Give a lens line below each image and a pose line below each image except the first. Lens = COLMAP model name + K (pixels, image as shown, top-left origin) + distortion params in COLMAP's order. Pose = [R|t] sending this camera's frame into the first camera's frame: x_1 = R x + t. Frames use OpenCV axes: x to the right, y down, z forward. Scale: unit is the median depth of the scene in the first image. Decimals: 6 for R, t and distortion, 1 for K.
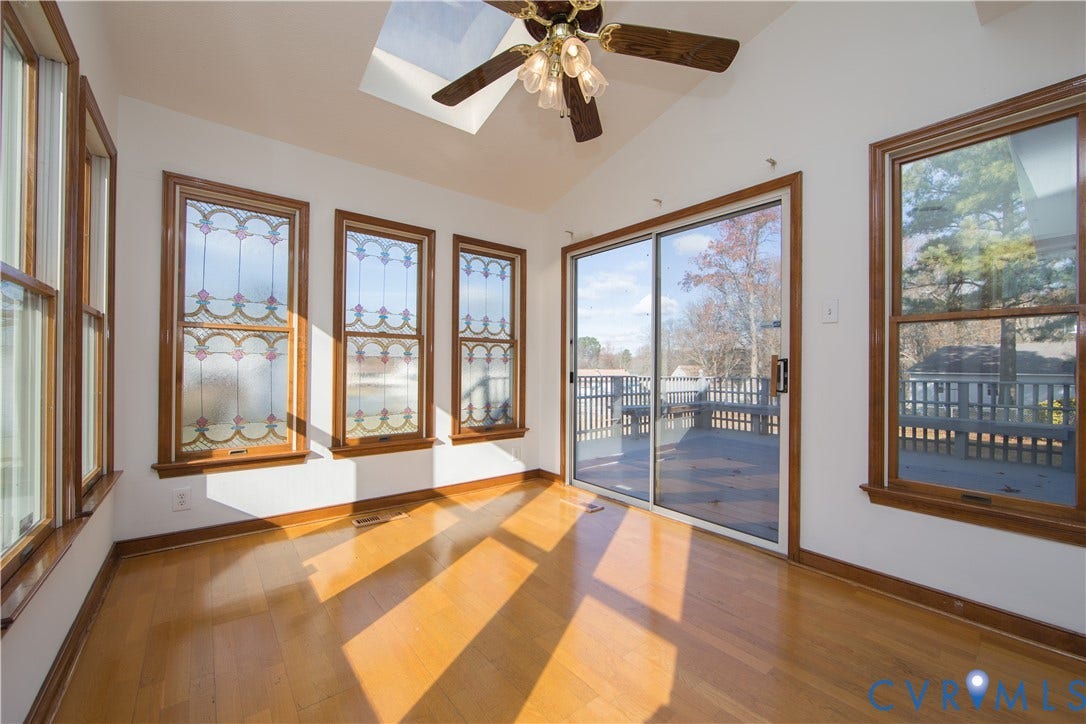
lens RADIAL K [[435.2, 0, 544.7], [0, 435.2, 363.1], [0, 0, 1]] dist [-0.001201, 0.000078]
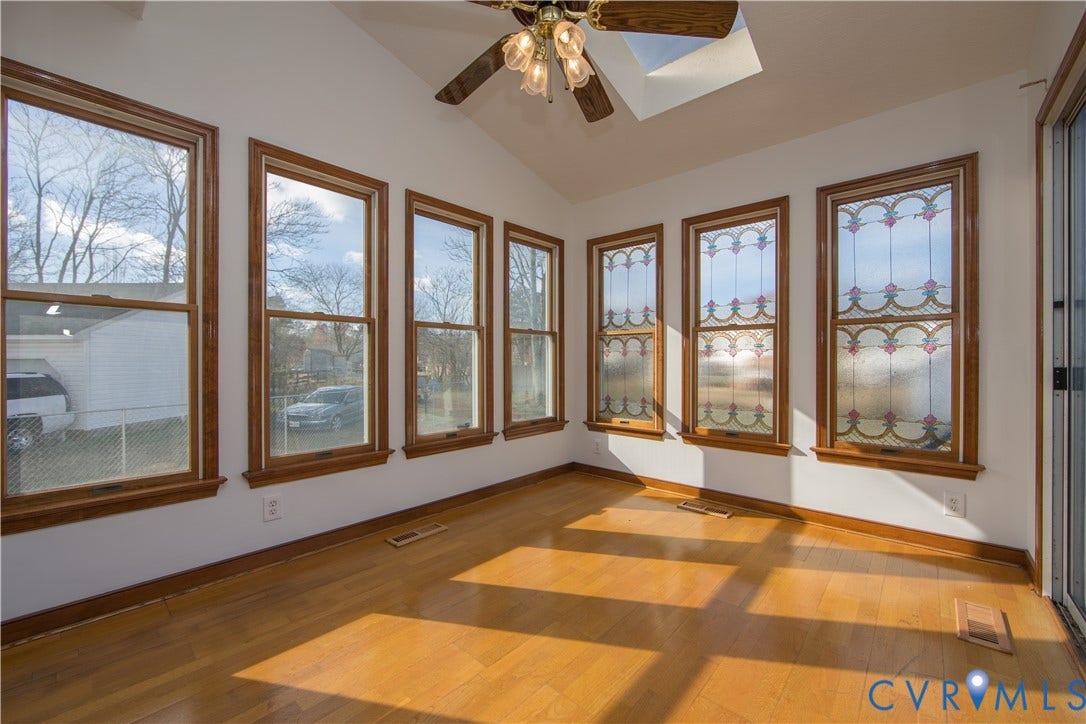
lens RADIAL K [[435.2, 0, 544.7], [0, 435.2, 363.1], [0, 0, 1]] dist [-0.001201, 0.000078]
pose [[0.170265, -0.001254, -0.985397, 0.522343], [0.015121, 0.999885, 0.001340, 0.007149], [0.985282, -0.015129, 0.170265, 0.427981]]
